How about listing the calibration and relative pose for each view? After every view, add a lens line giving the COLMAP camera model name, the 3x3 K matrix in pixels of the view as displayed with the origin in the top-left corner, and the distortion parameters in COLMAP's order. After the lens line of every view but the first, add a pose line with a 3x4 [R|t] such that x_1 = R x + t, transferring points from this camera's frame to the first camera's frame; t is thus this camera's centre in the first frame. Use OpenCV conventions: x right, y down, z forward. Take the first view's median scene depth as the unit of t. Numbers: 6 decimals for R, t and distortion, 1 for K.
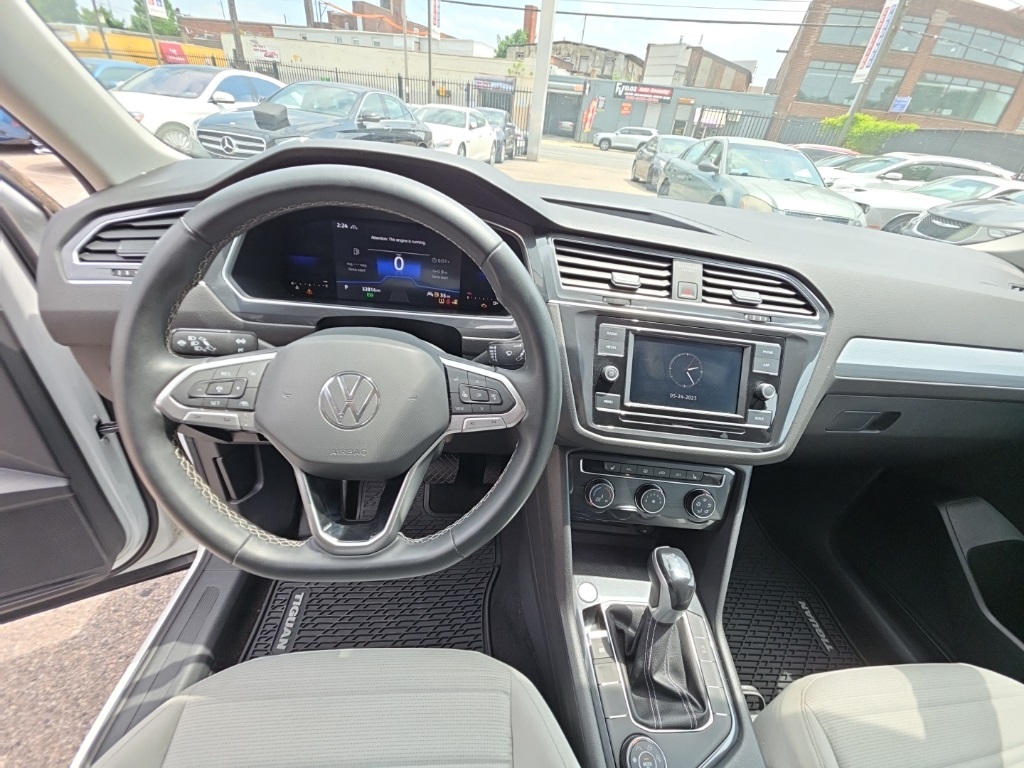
lens RADIAL K [[407.1, 0, 509.4], [0, 407.1, 387.0], [0, 0, 1]] dist [0.016543, -0.011125]
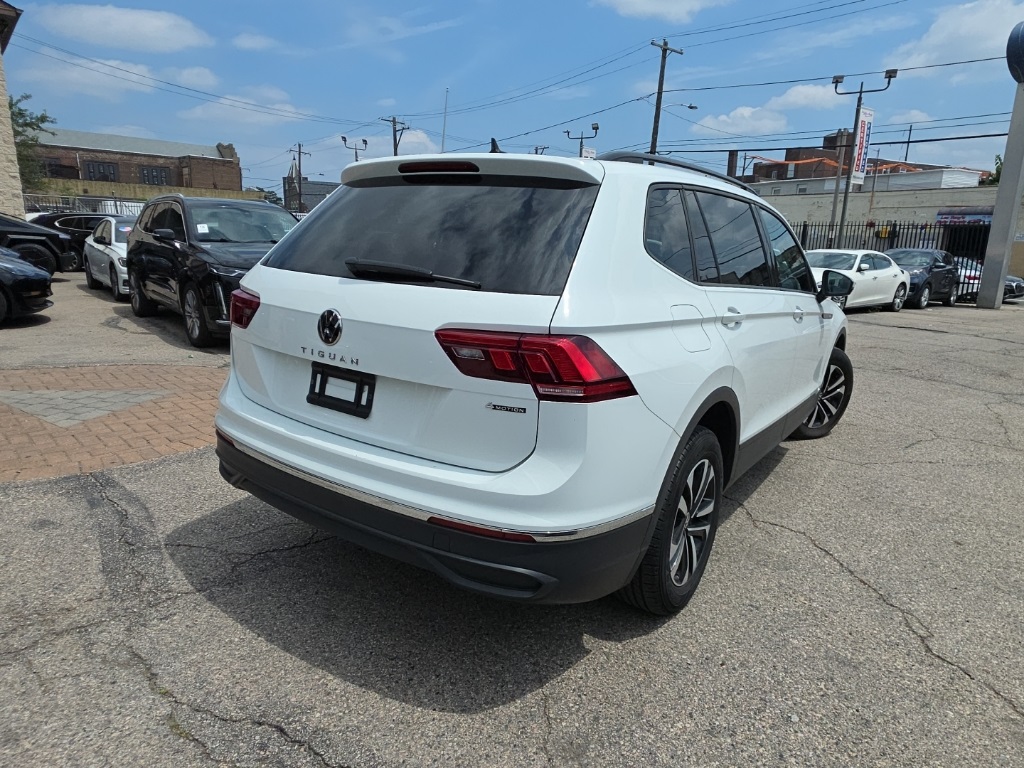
lens RADIAL K [[626.9, 0, 512.0], [0, 626.9, 384.0], [0, 0, 1]] dist [0.005536, -0.000554]
pose [[0.772579, 0.068800, -0.631180, 2.167974], [-0.311392, 0.907400, -0.282243, 2.202500], [0.553314, 0.414599, 0.722462, -3.088991]]
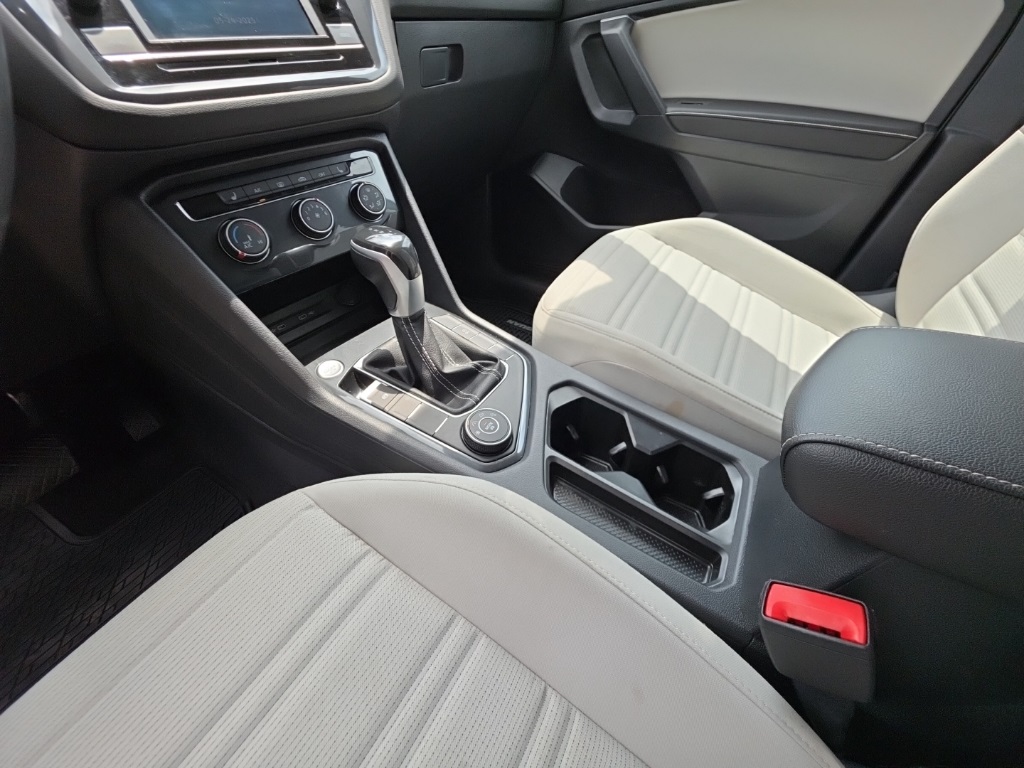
lens RADIAL K [[407.1, 0, 509.4], [0, 407.1, 387.0], [0, 0, 1]] dist [0.016543, -0.011125]
pose [[0.563517, -0.630401, 0.533894, -0.026780], [0.510466, 0.773850, 0.374941, 0.251805], [-0.649517, 0.061249, 0.757876, 0.135881]]
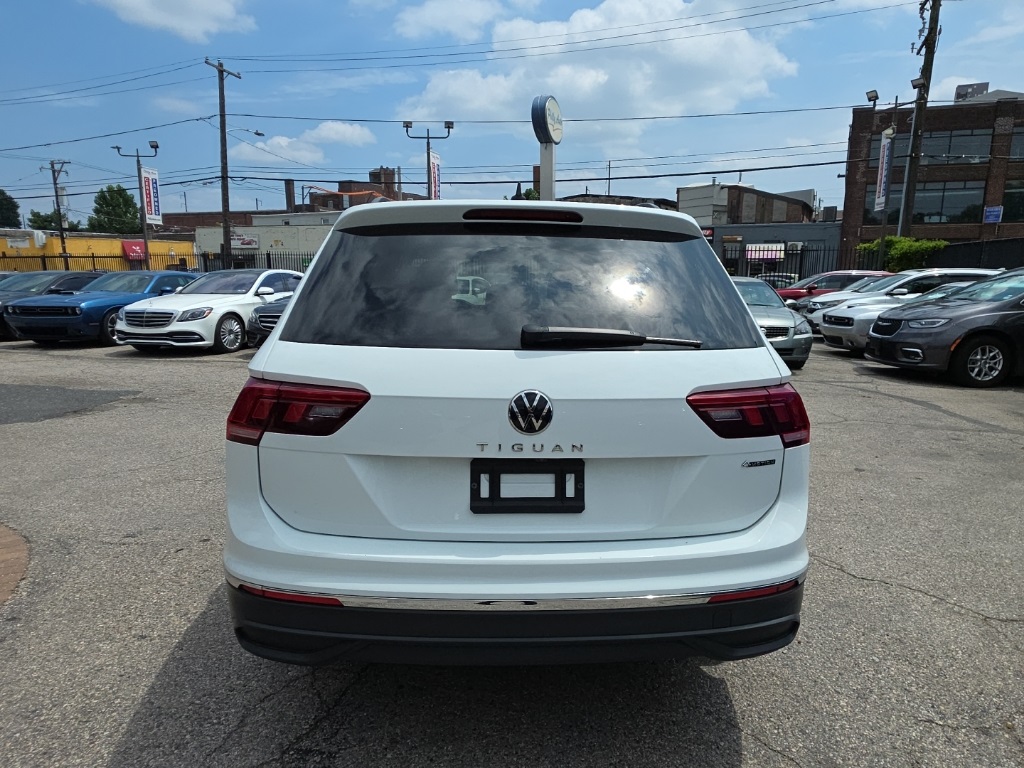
lens RADIAL K [[629.6, 0, 507.1], [0, 629.6, 384.0], [0, 0, 1]] dist [0.008532, -0.003386]
pose [[0.994634, -0.090442, -0.050232, 0.479988], [0.062786, 0.913608, -0.401719, 2.234920], [0.082225, 0.396409, 0.914384, -3.554502]]
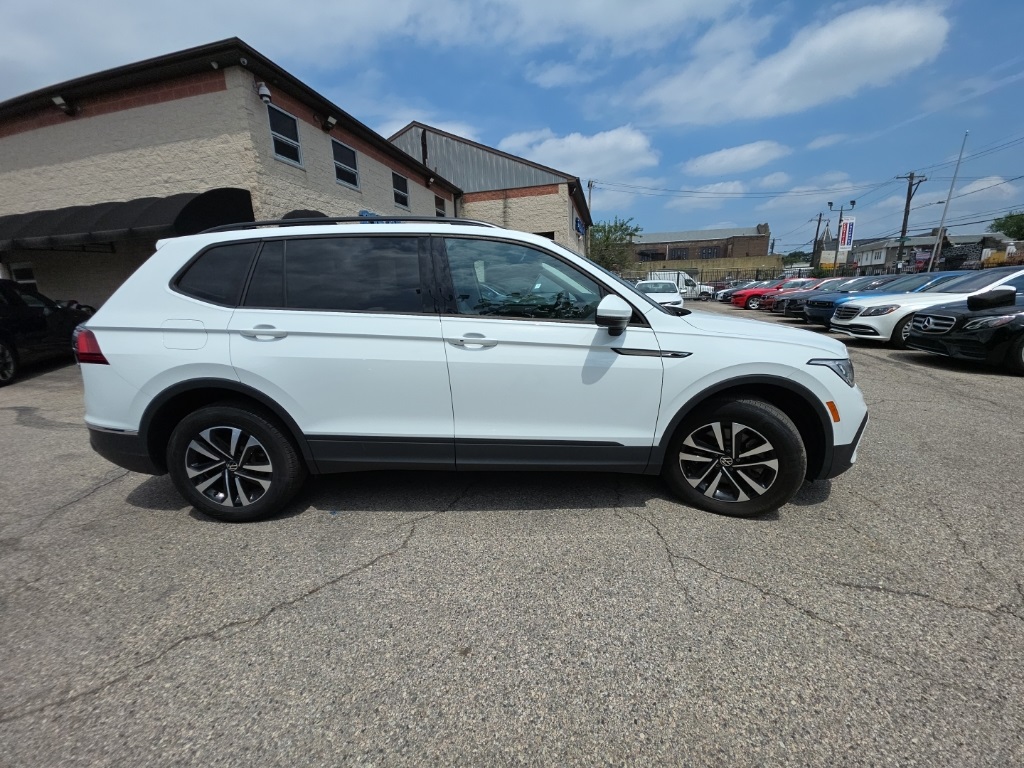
lens RADIAL K [[408.4, 0, 509.2], [0, 408.4, 386.0], [0, 0, 1]] dist [0.020713, -0.013392]
pose [[-0.084732, 0.128522, -0.988080, 3.361361], [-0.534732, 0.830883, 0.153931, 0.157605], [0.840763, 0.541401, -0.001678, 0.402307]]
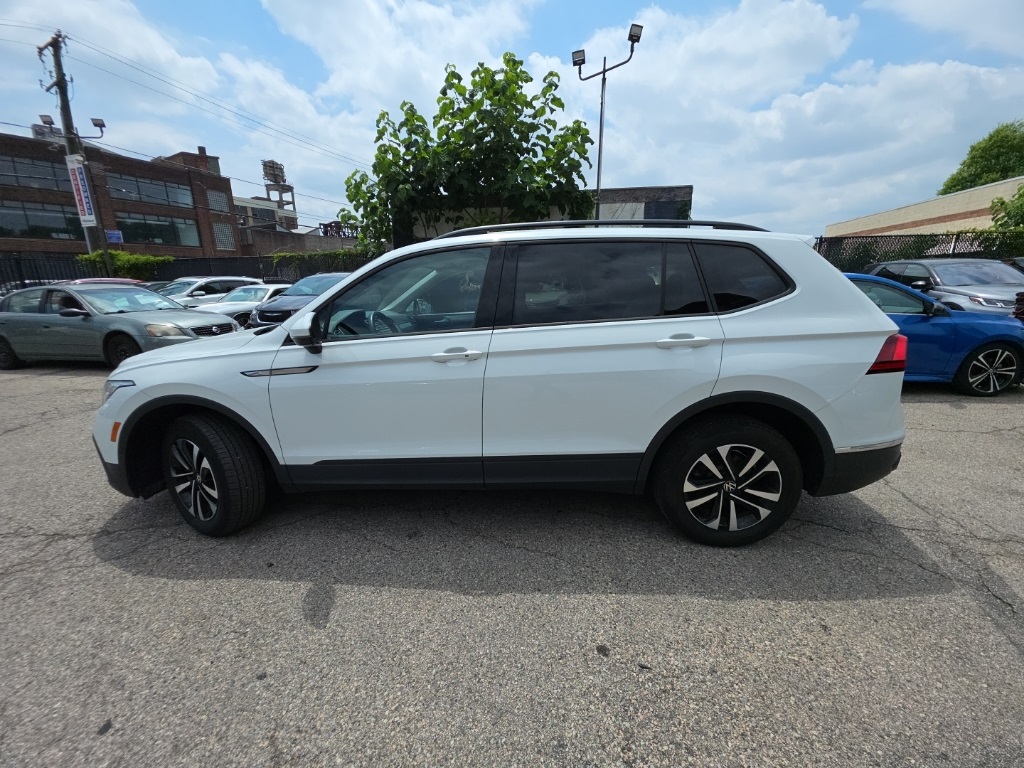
lens RADIAL K [[408.4, 0, 509.2], [0, 408.4, 386.0], [0, 0, 1]] dist [0.020713, -0.013392]
pose [[0.138404, -0.349710, 0.926578, -2.611195], [0.564284, 0.796713, 0.216408, 0.116849], [-0.813897, 0.492902, 0.307604, -0.930140]]
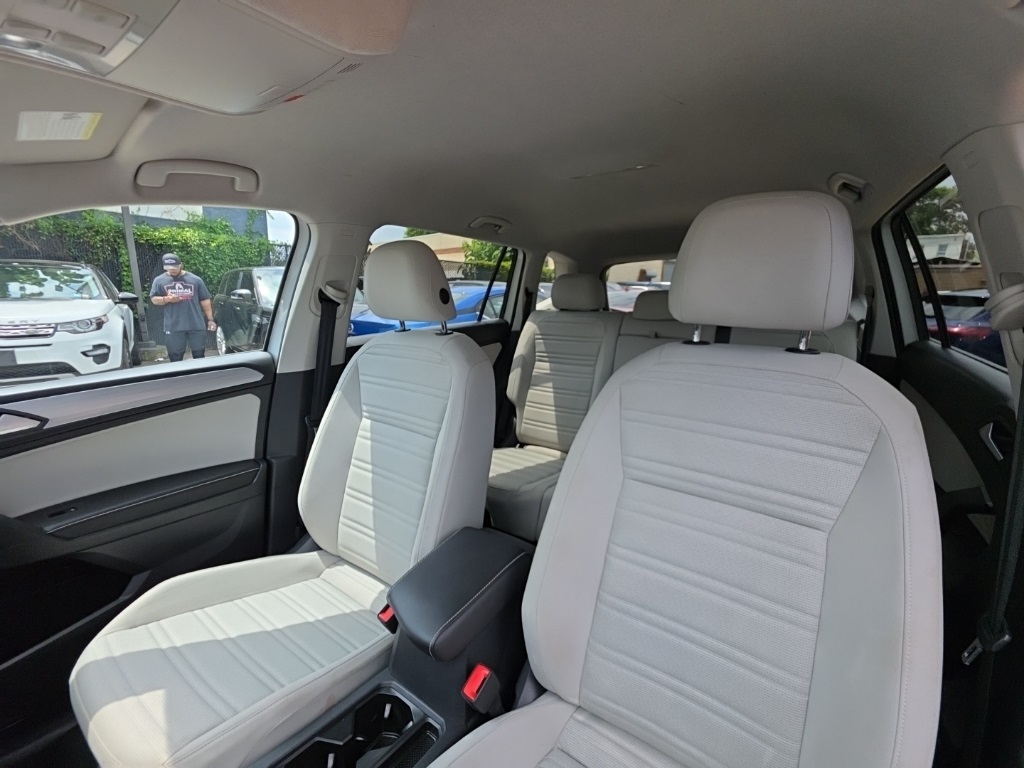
lens RADIAL K [[408.4, 0, 509.2], [0, 408.4, 386.0], [0, 0, 1]] dist [0.020713, -0.013392]
pose [[-0.774418, -0.254251, 0.579339, -0.180699], [0.253114, 0.714717, 0.652007, -0.214663], [-0.579837, 0.651564, -0.489135, 0.192696]]
